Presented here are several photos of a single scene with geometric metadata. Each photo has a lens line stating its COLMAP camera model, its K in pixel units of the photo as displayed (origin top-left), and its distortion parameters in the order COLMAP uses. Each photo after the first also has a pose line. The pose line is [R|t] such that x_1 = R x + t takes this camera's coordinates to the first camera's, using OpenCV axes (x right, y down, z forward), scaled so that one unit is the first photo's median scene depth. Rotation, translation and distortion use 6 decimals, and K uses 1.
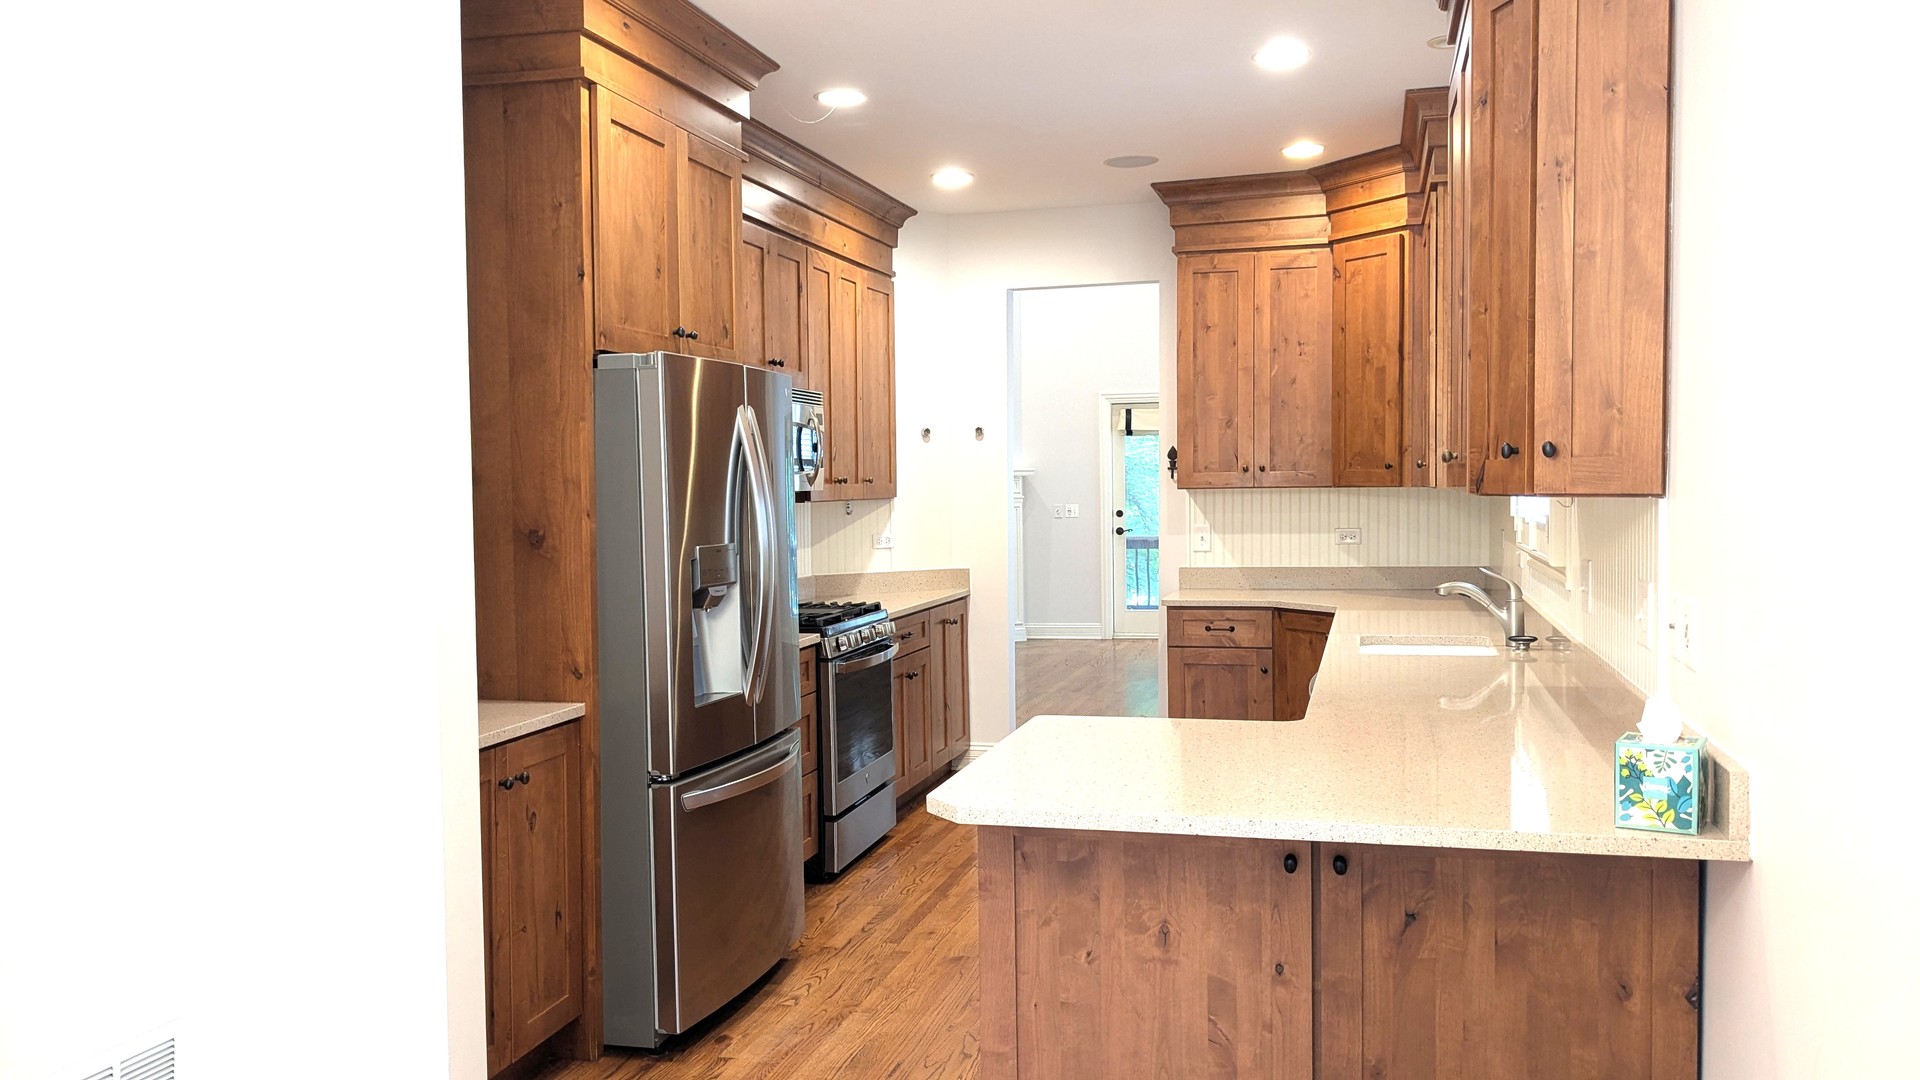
lens RADIAL K [[1521.9, 0, 967.1], [0, 1521.9, 551.1], [0, 0, 1]] dist [0.105897, -0.000631]
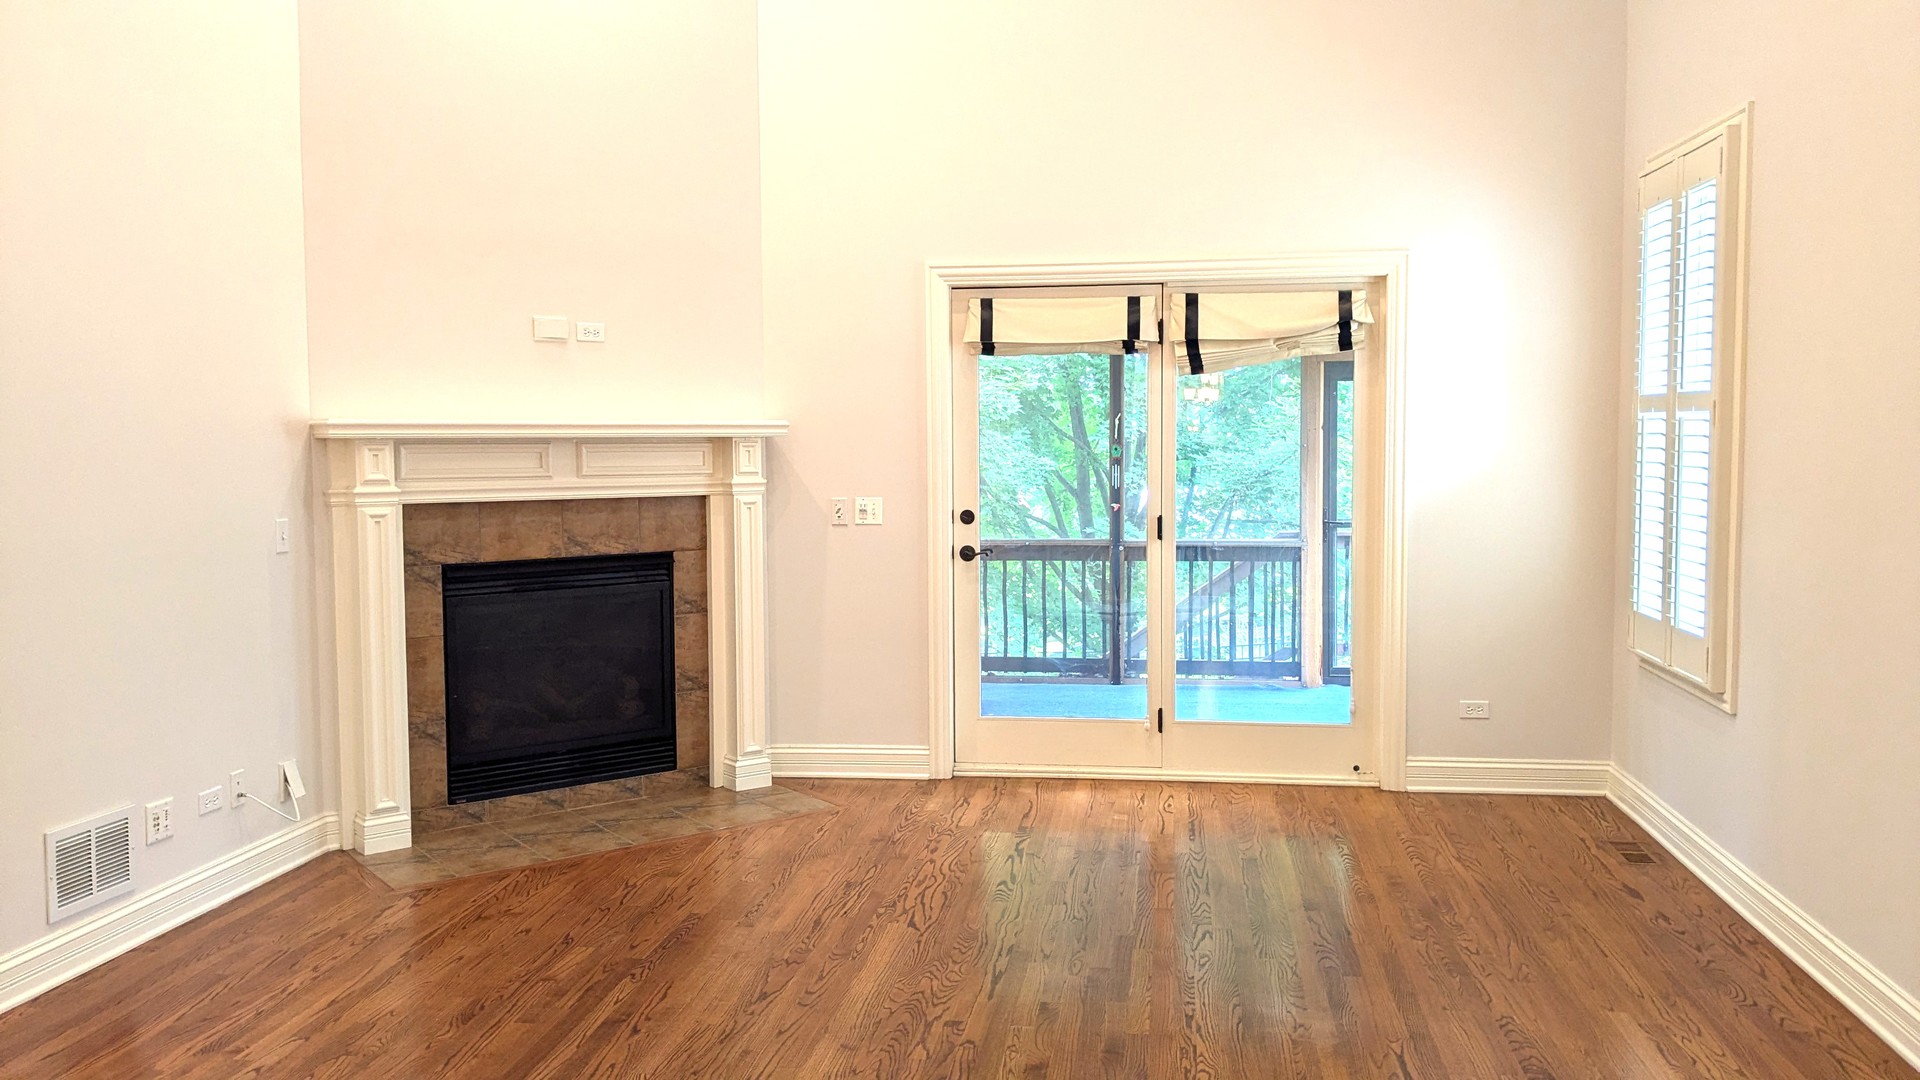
lens RADIAL K [[1486.1, 0, 944.7], [0, 1486.1, 529.6], [0, 0, 1]] dist [0.050834, -0.088347]
pose [[0.995159, 0.001191, 0.098274, 0.047219], [-0.003234, 0.999782, 0.020635, -0.030489], [-0.098228, -0.020853, 0.994945, 0.536995]]
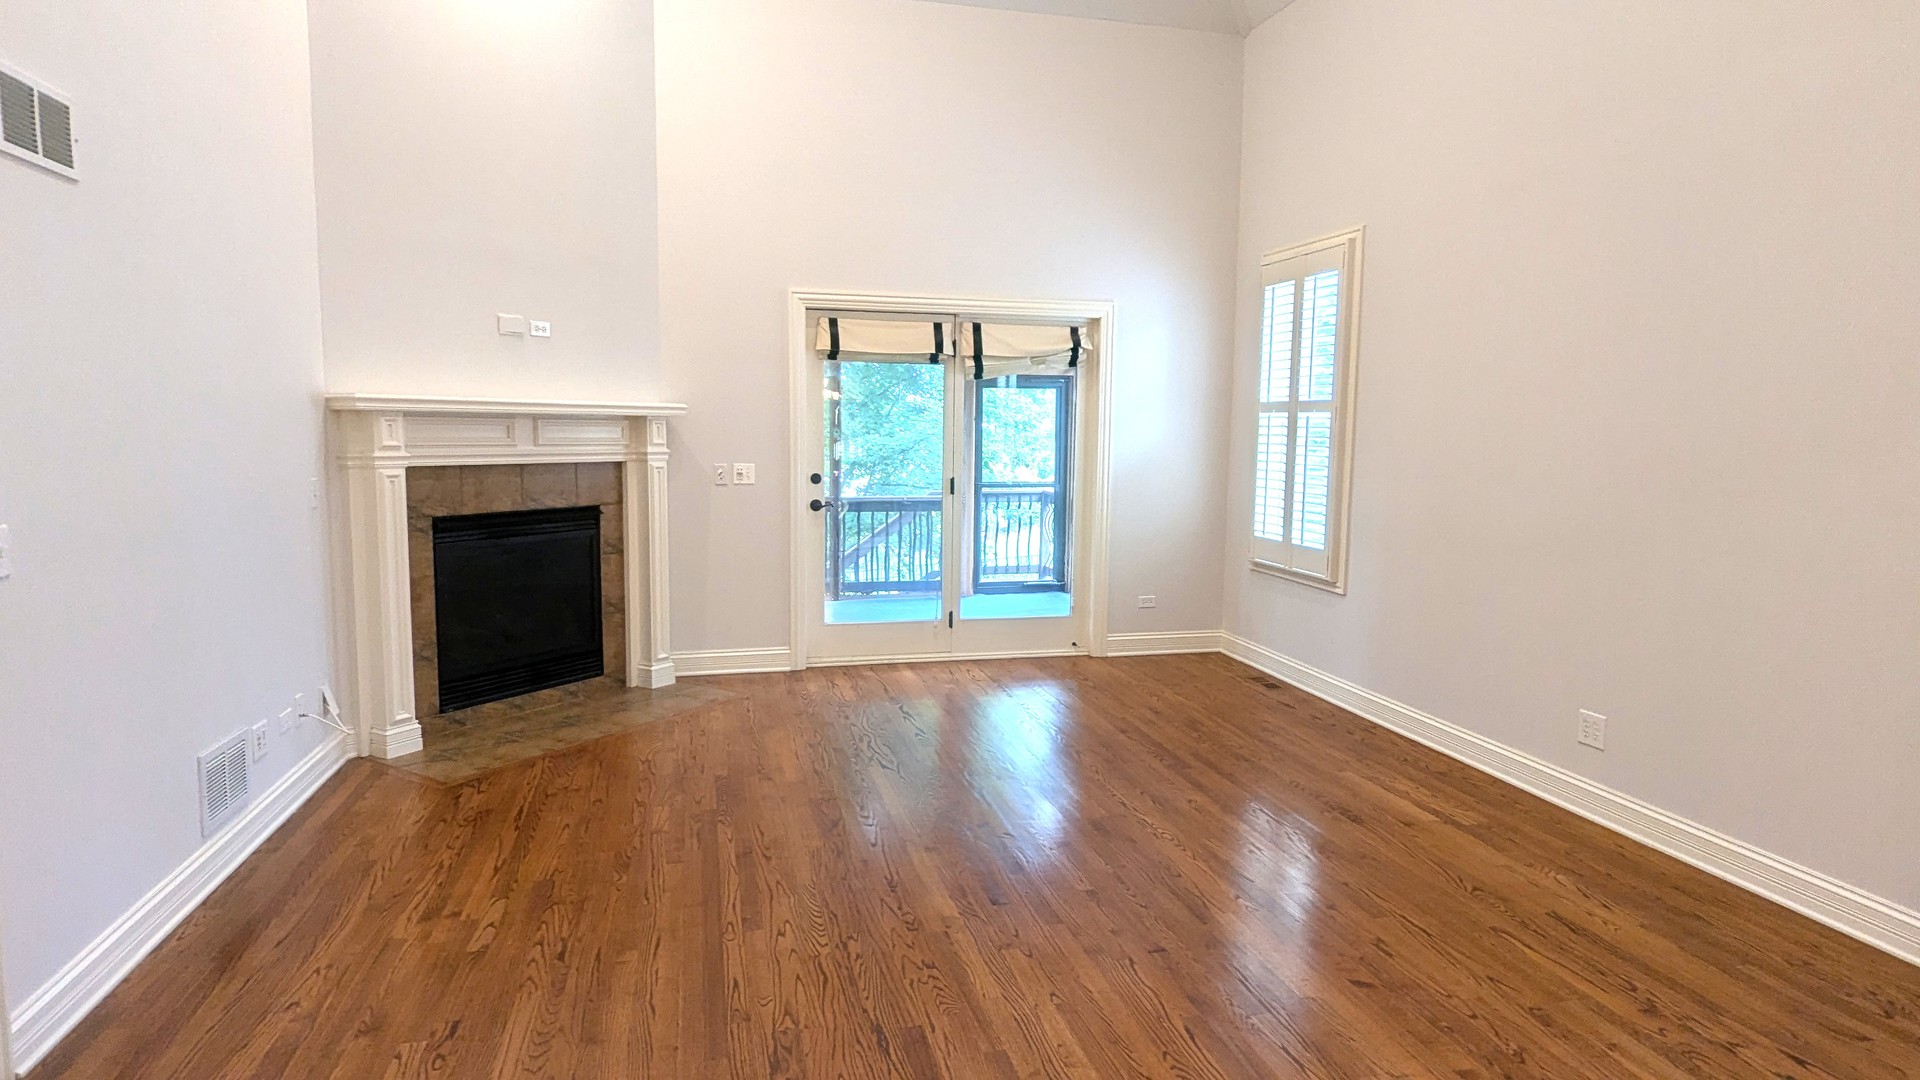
lens RADIAL K [[1076.0, 0, 941.9], [0, 1076.0, 546.3], [0, 0, 1]] dist [-0.000418, -0.000166]
pose [[0.890593, -0.025698, 0.454075, -0.063656], [-0.005308, 0.997747, 0.066878, -0.027017], [-0.454771, -0.061971, 0.888450, 0.564125]]
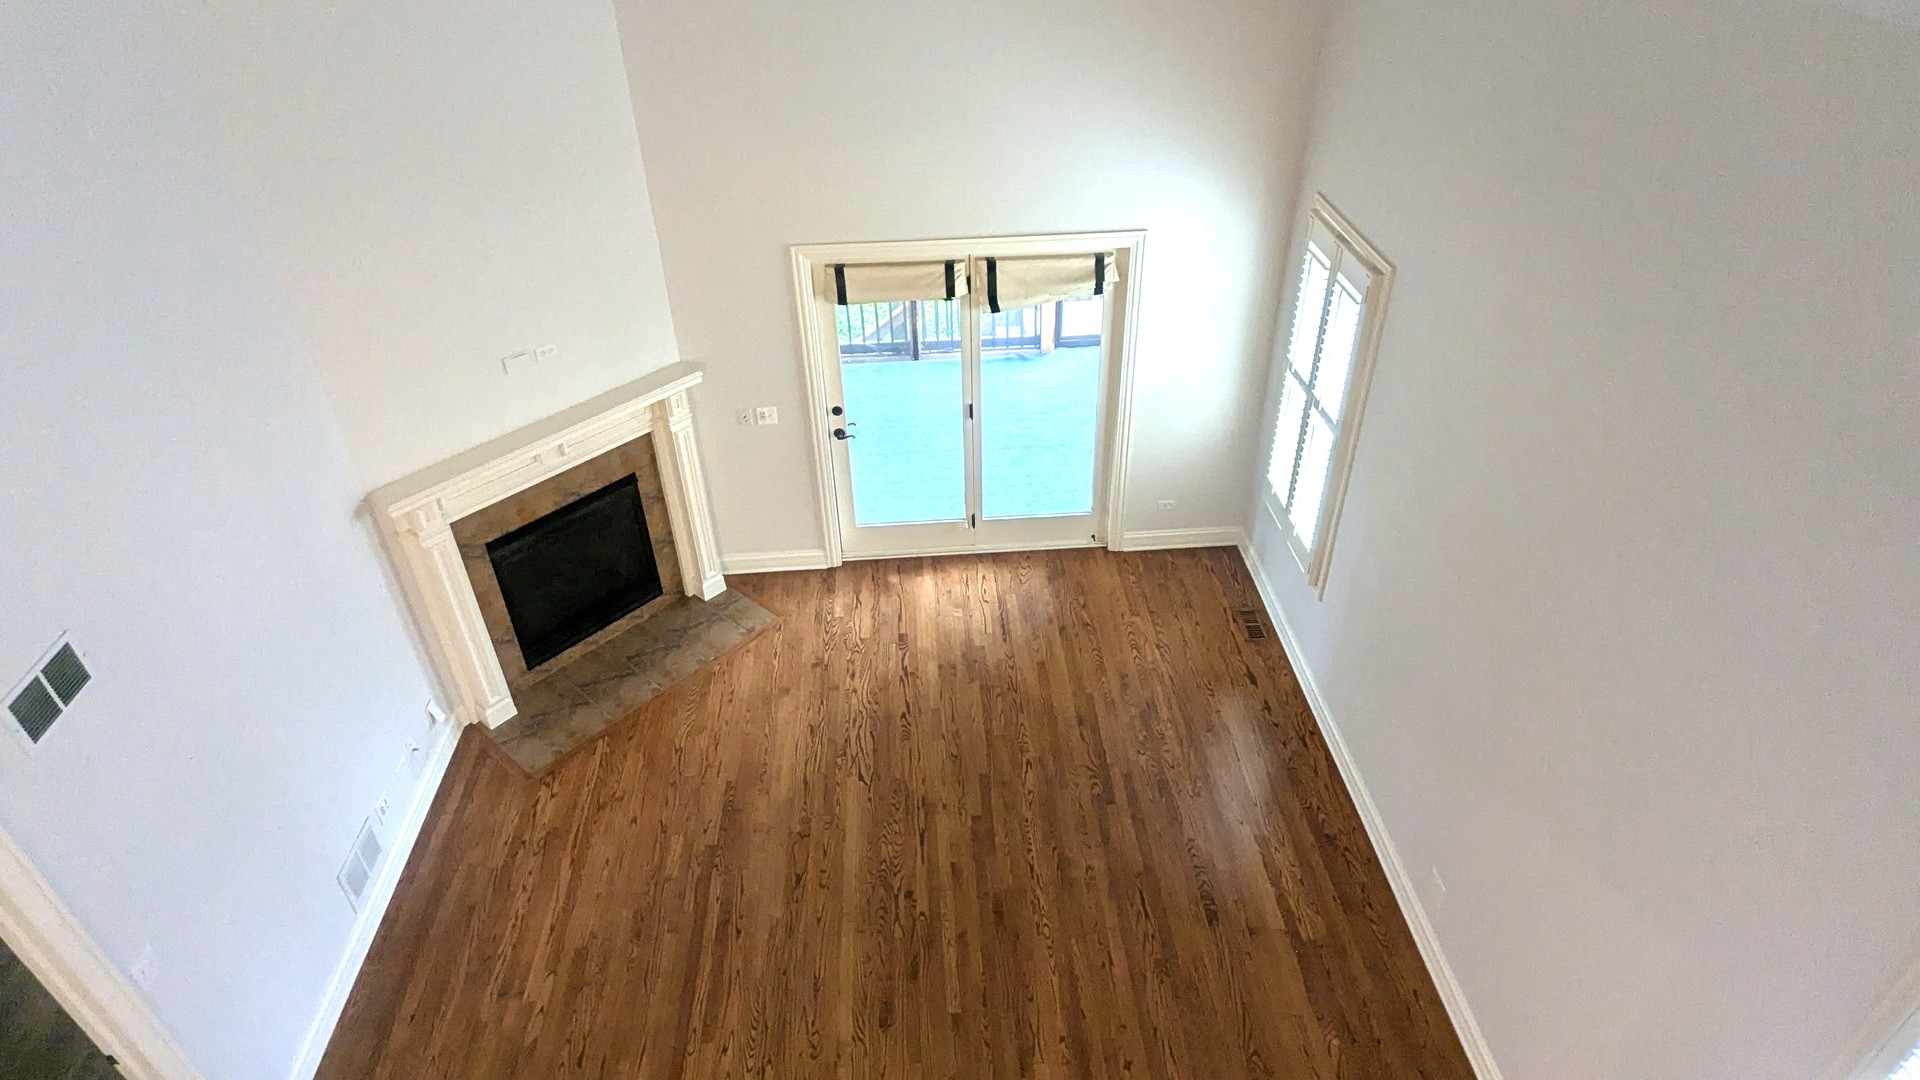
lens RADIAL K [[1072.6, 0, 939.4], [0, 1072.6, 535.2], [0, 0, 1]] dist [0.003421, 0.001243]
pose [[0.956356, -0.182795, 0.227968, 0.024198], [0.031026, 0.839279, 0.542814, -0.239684], [-0.290553, -0.512051, 0.808321, 0.572234]]
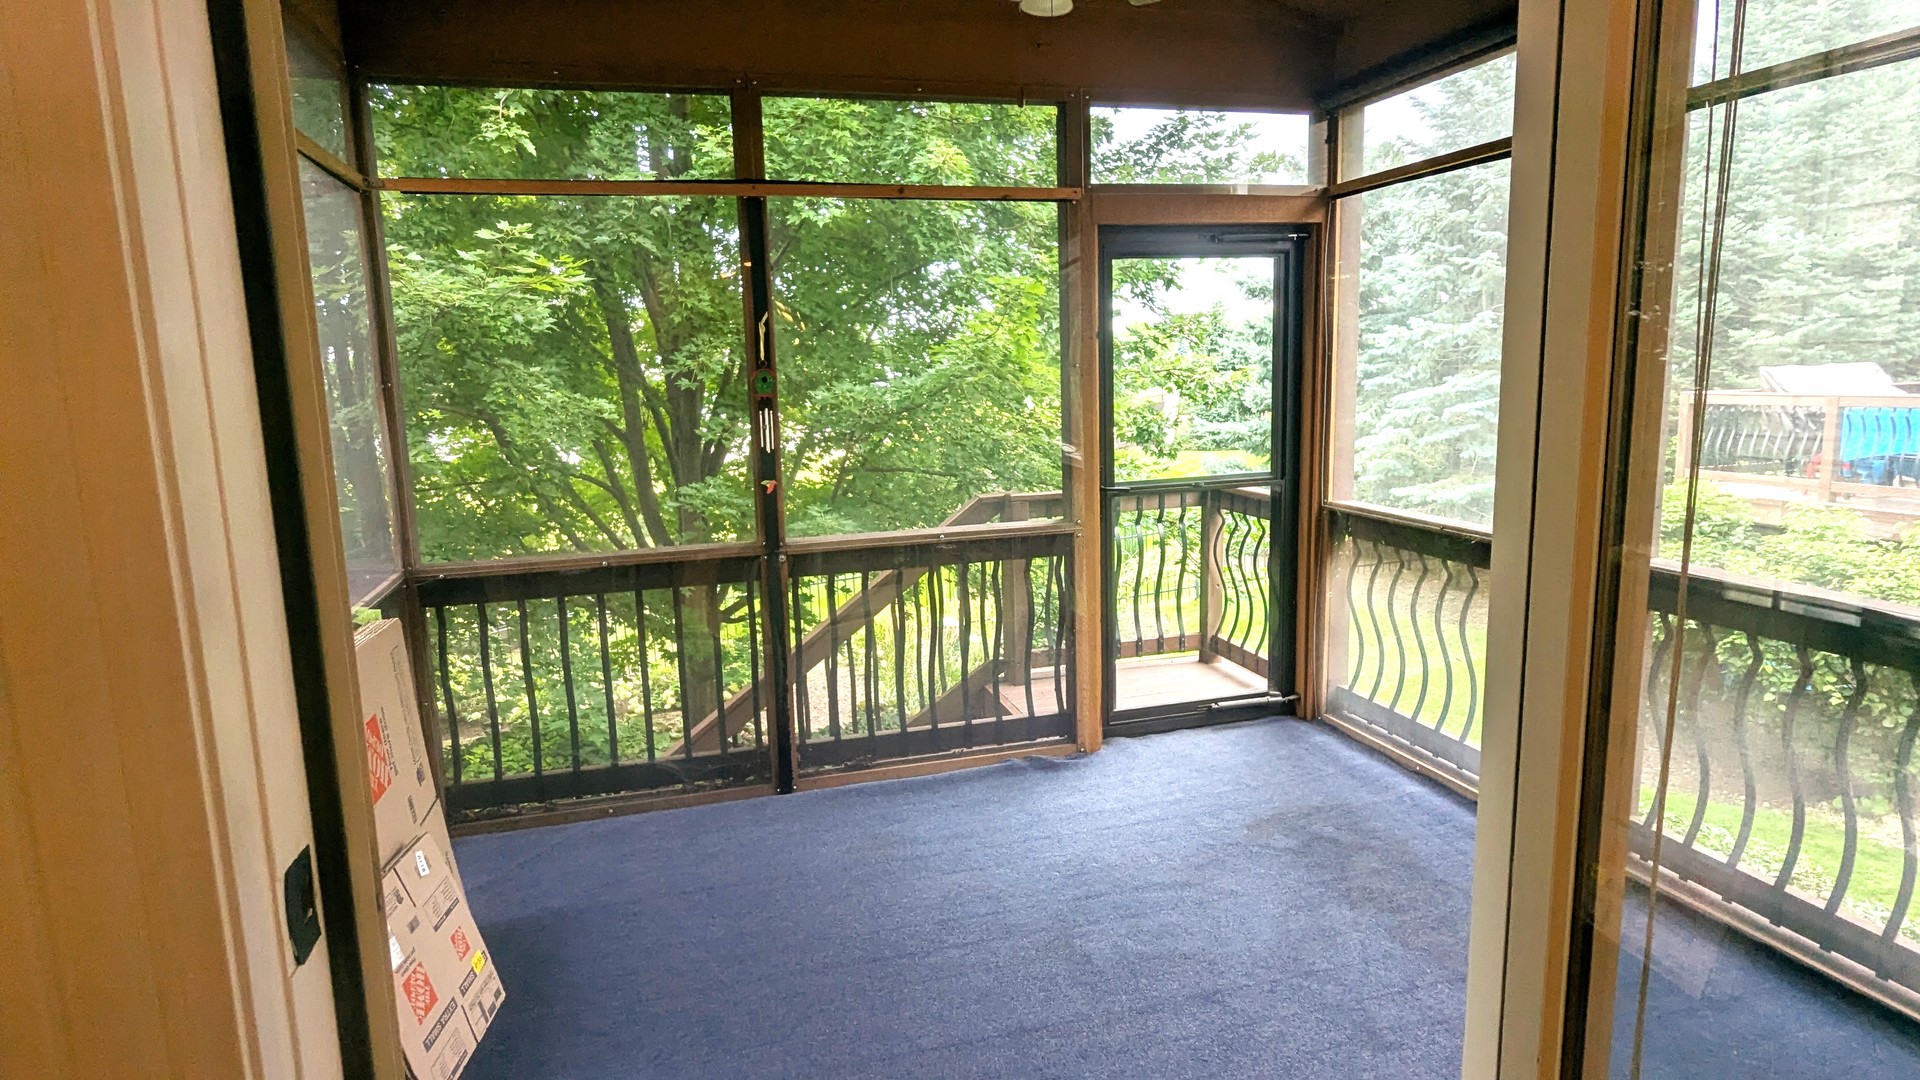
lens RADIAL K [[1072.6, 0, 939.4], [0, 1072.6, 535.2], [0, 0, 1]] dist [0.003421, 0.001243]
pose [[0.870914, -0.091589, 0.482825, 0.099017], [0.037762, 0.992047, 0.120071, -0.046176], [-0.489982, -0.086340, 0.867446, 0.961093]]
